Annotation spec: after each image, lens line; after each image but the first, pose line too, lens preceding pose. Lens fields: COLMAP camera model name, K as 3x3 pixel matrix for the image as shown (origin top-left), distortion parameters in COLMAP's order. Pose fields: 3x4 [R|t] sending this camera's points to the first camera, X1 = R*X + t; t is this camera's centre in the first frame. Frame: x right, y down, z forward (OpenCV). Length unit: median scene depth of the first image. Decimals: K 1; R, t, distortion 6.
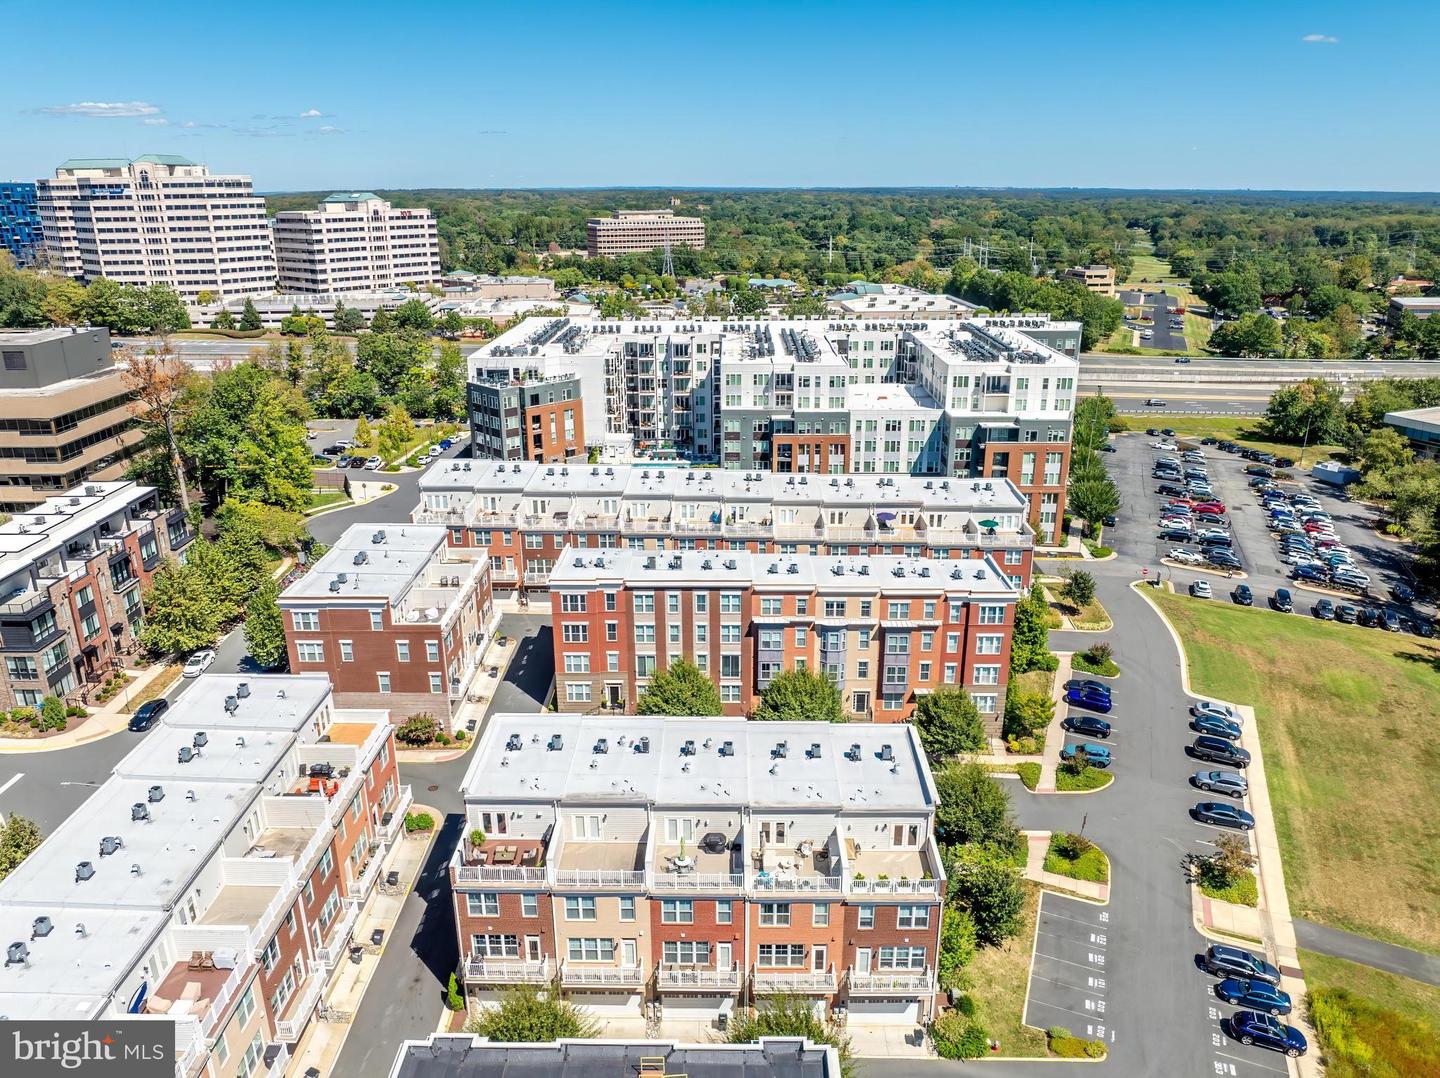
lens RADIAL K [[1013.9, 0, 720.0], [0, 1013.9, 539.0], [0, 0, 1]] dist [-0.025374, -0.028937]
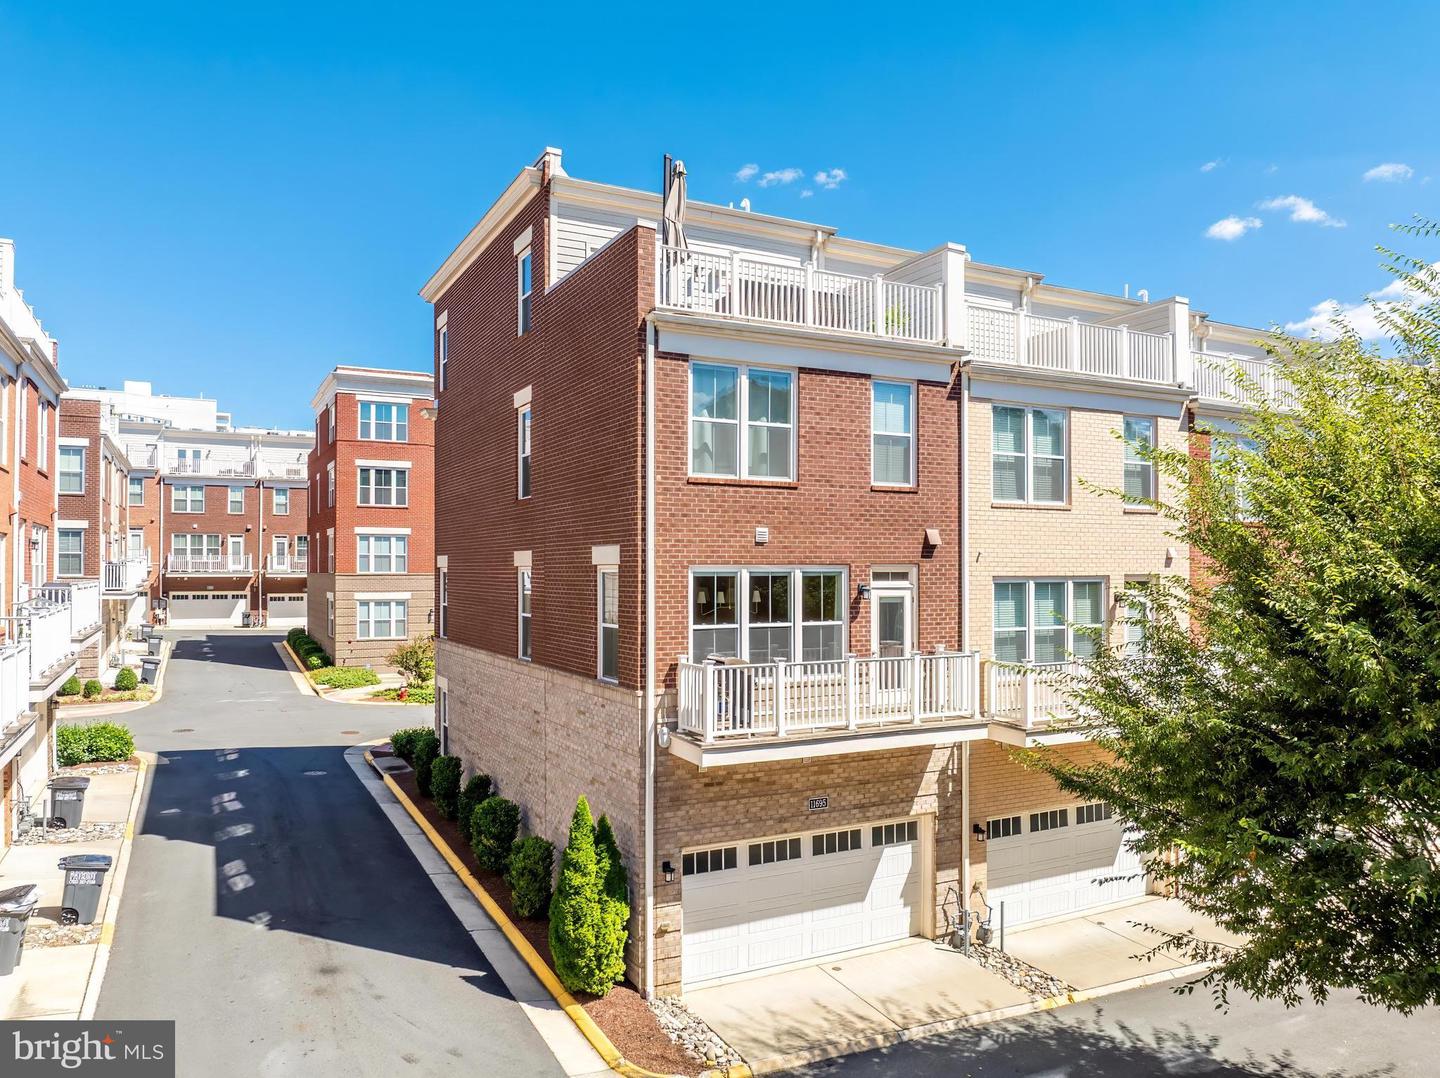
lens RADIAL K [[1023.5, 0, 721.6], [0, 1023.5, 564.6], [0, 0, 1]] dist [-0.041768, -0.003039]
pose [[0.880535, 0.007488, 0.473922, -0.188875], [0.152122, 0.942515, -0.297530, 0.246685], [-0.448907, 0.334080, 0.828778, 0.419683]]
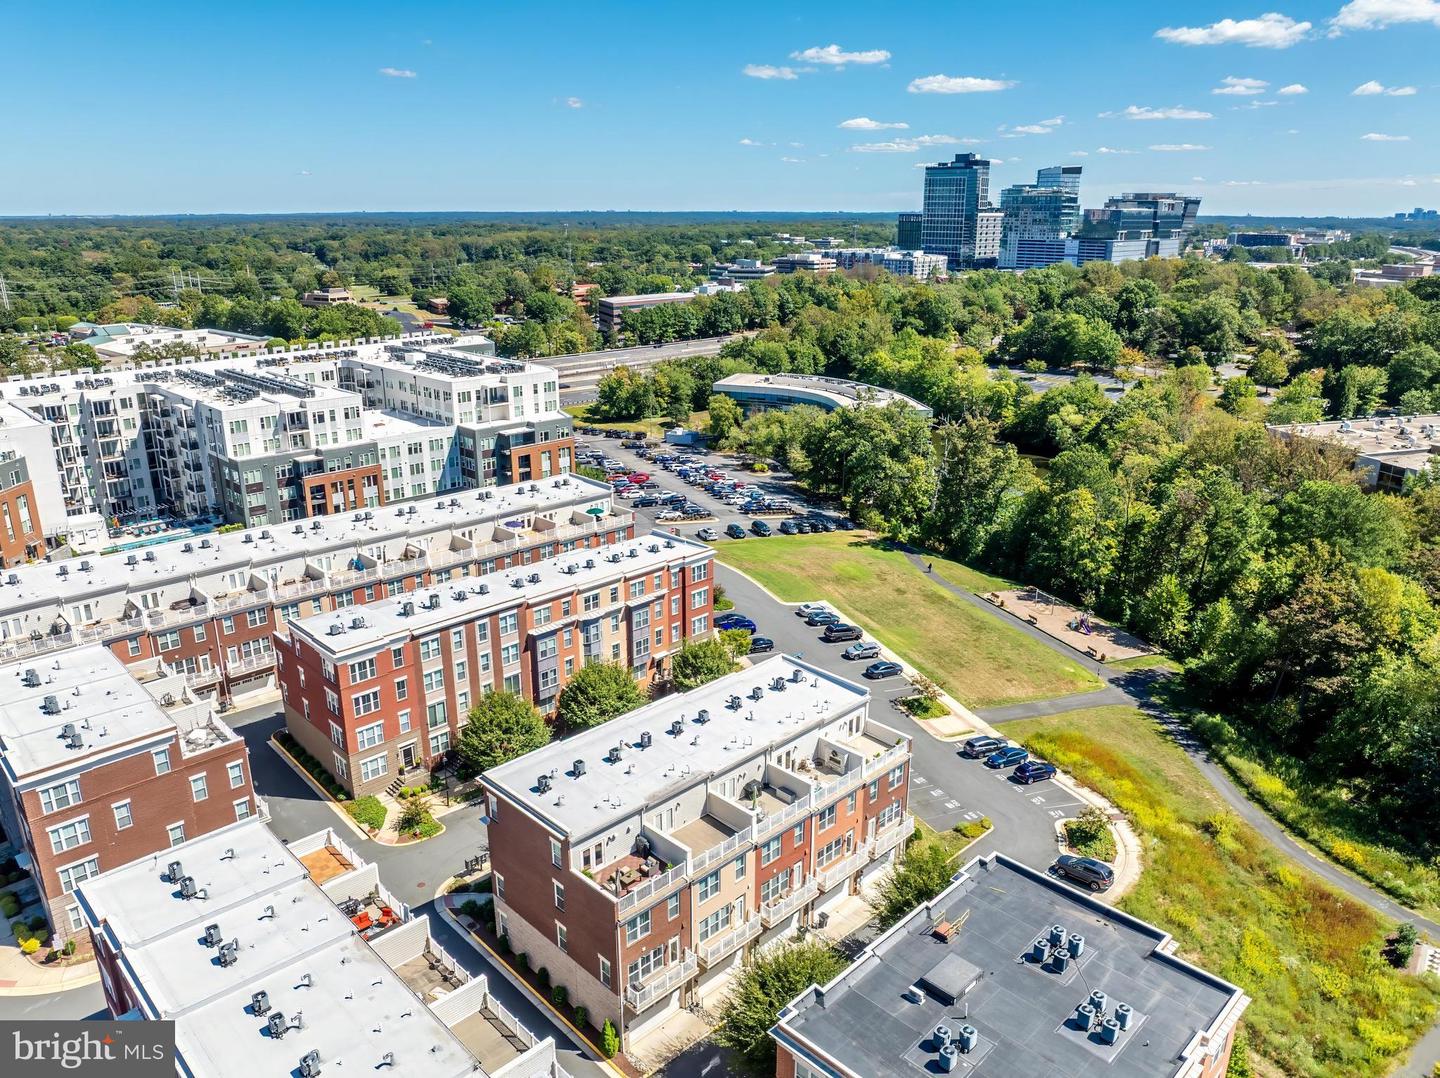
lens RADIAL K [[1014.5, 0, 720.0], [0, 1014.5, 539.0], [0, 0, 1]] dist [-0.043384, 0.005553]
pose [[0.703212, -0.215431, 0.677556, -0.402640], [0.230395, 0.970613, 0.069491, -0.031500], [-0.672615, 0.107239, 0.732181, 0.092731]]
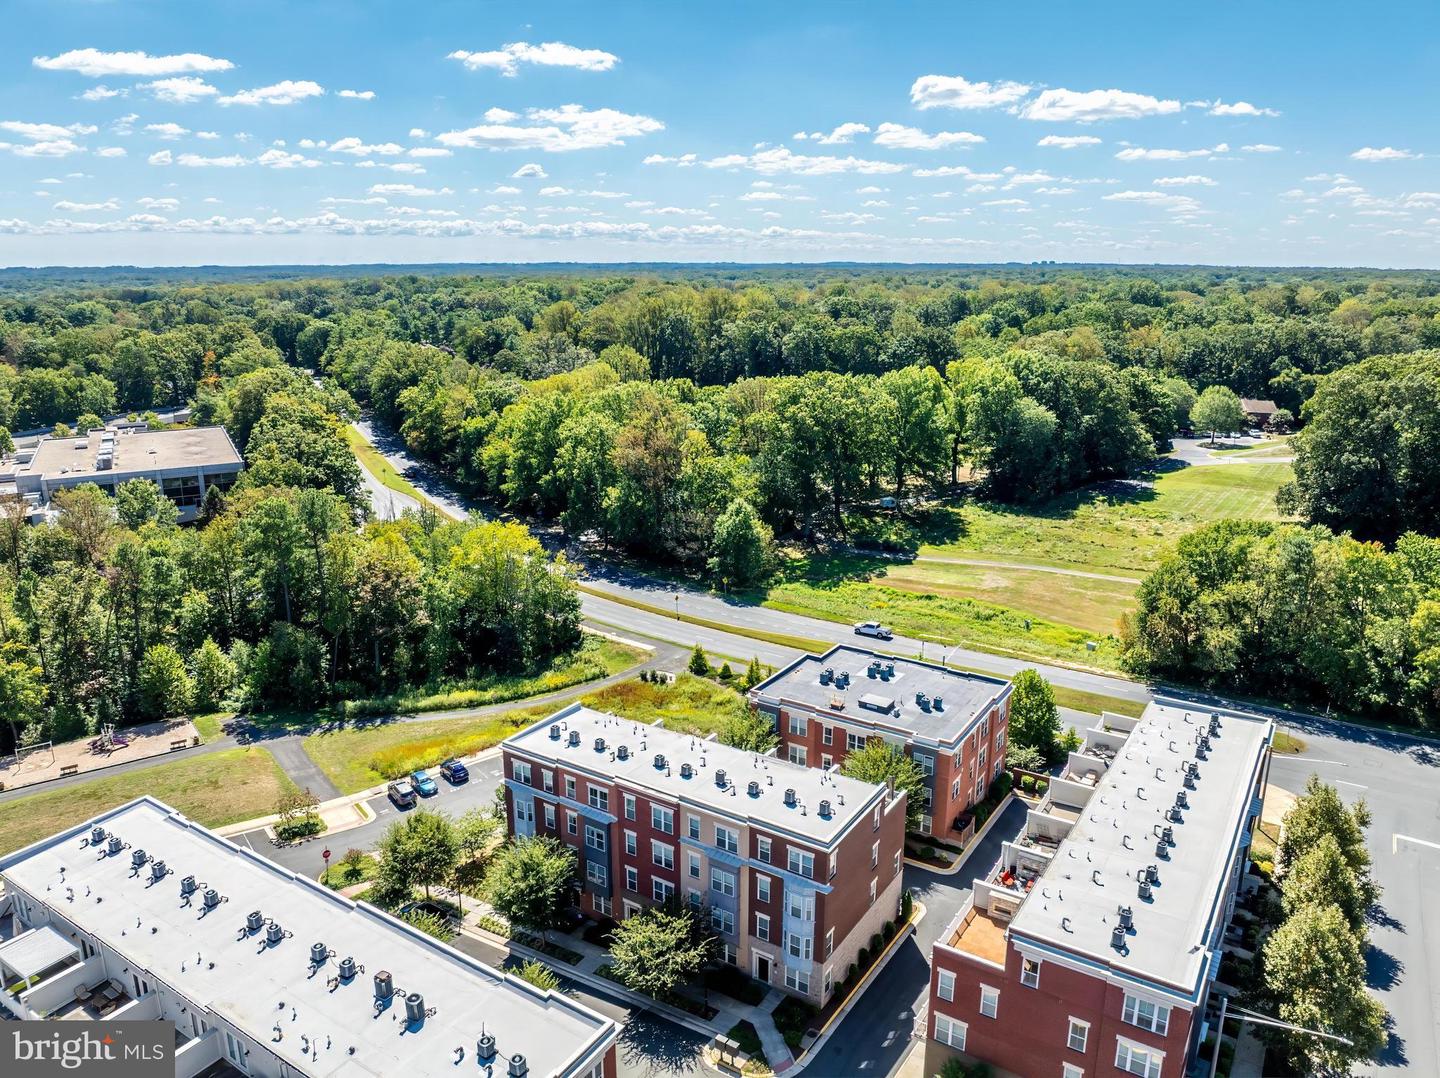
lens RADIAL K [[1013.9, 0, 720.0], [0, 1013.9, 539.0], [0, 0, 1]] dist [-0.025374, -0.028937]
pose [[-0.843950, -0.137901, 0.518394, -0.360984], [0.178810, 0.838800, 0.514239, -0.344041], [-0.505742, 0.526686, -0.683247, 0.950520]]
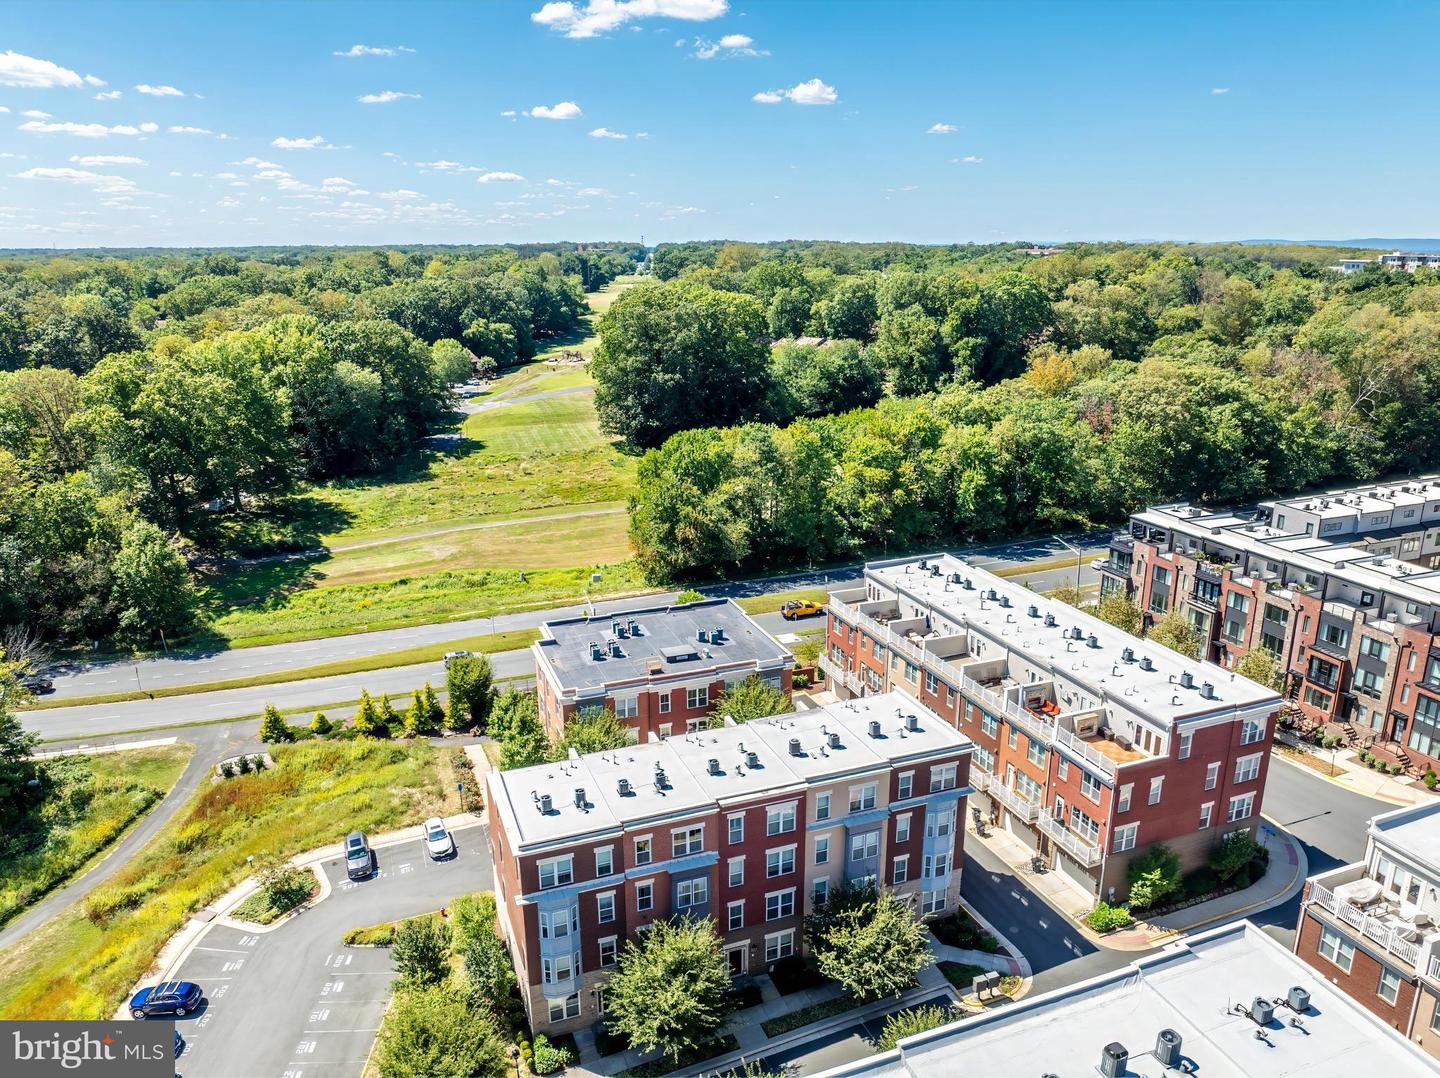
lens RADIAL K [[1014.7, 0, 720.0], [0, 1014.7, 539.0], [0, 0, 1]] dist [-0.039759, -0.000523]
pose [[-0.929901, 0.108222, -0.351528, 0.182251], [-0.115493, 0.821482, 0.558417, -0.287483], [0.349207, 0.559871, -0.751398, 0.931538]]
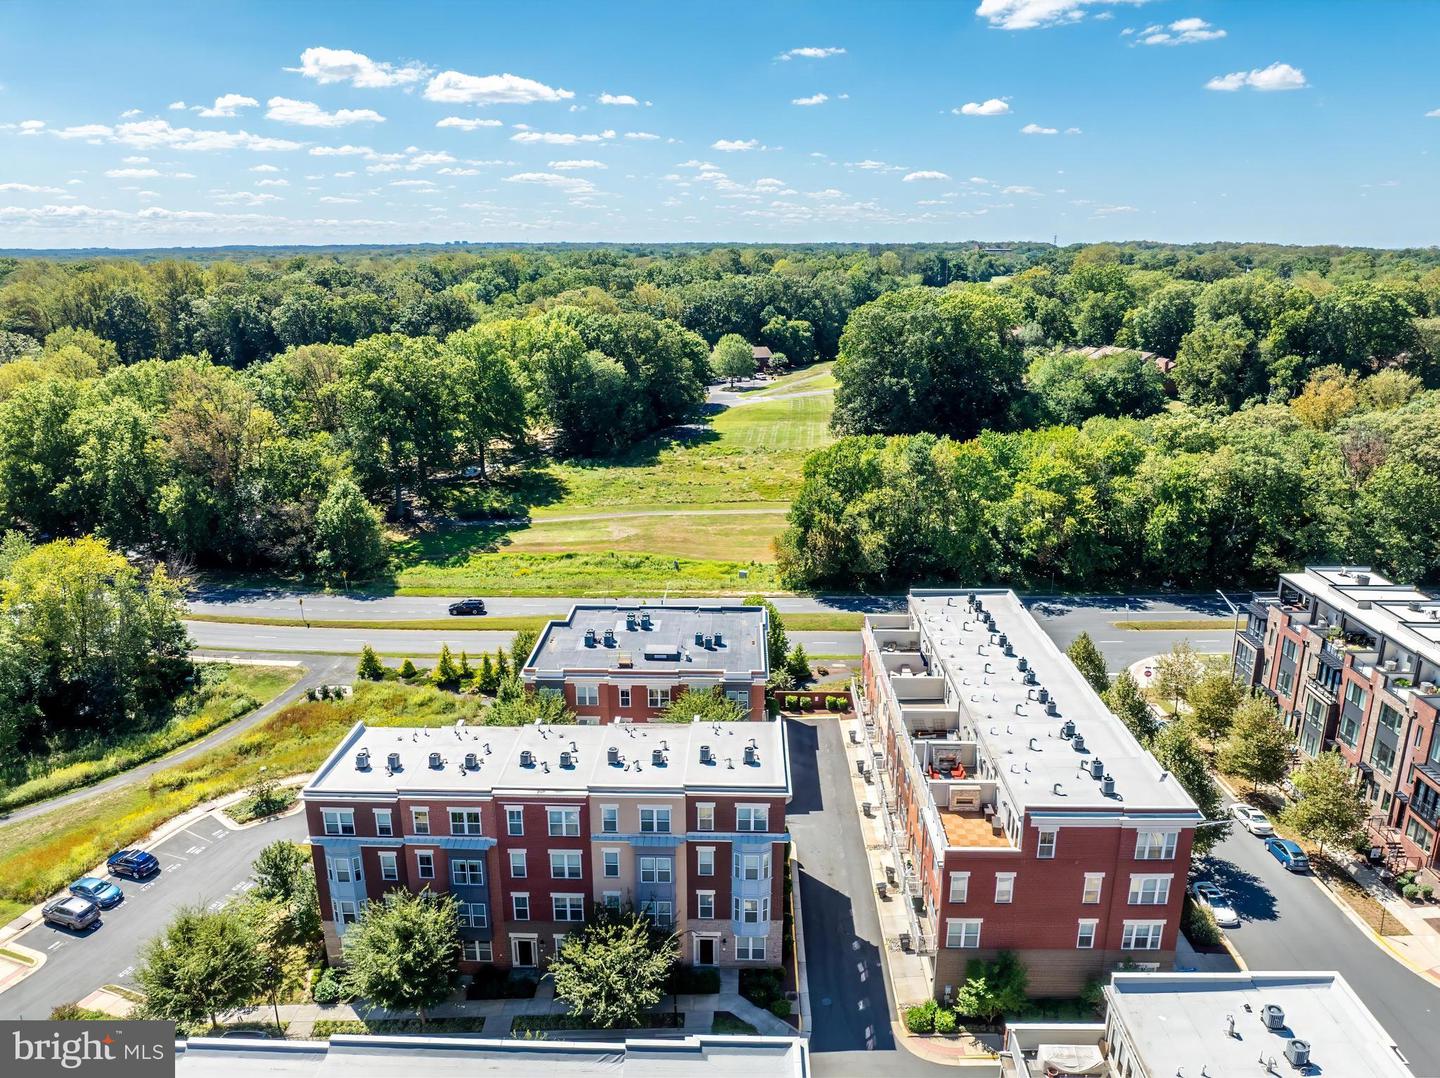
lens RADIAL K [[1014.7, 0, 720.0], [0, 1014.7, 539.0], [0, 0, 1]] dist [-0.039759, -0.000523]
pose [[-0.999836, 0.000058, 0.018085, -0.113235], [0.010529, 0.814910, 0.579492, -0.301168], [-0.014704, 0.579588, -0.814777, 0.971091]]
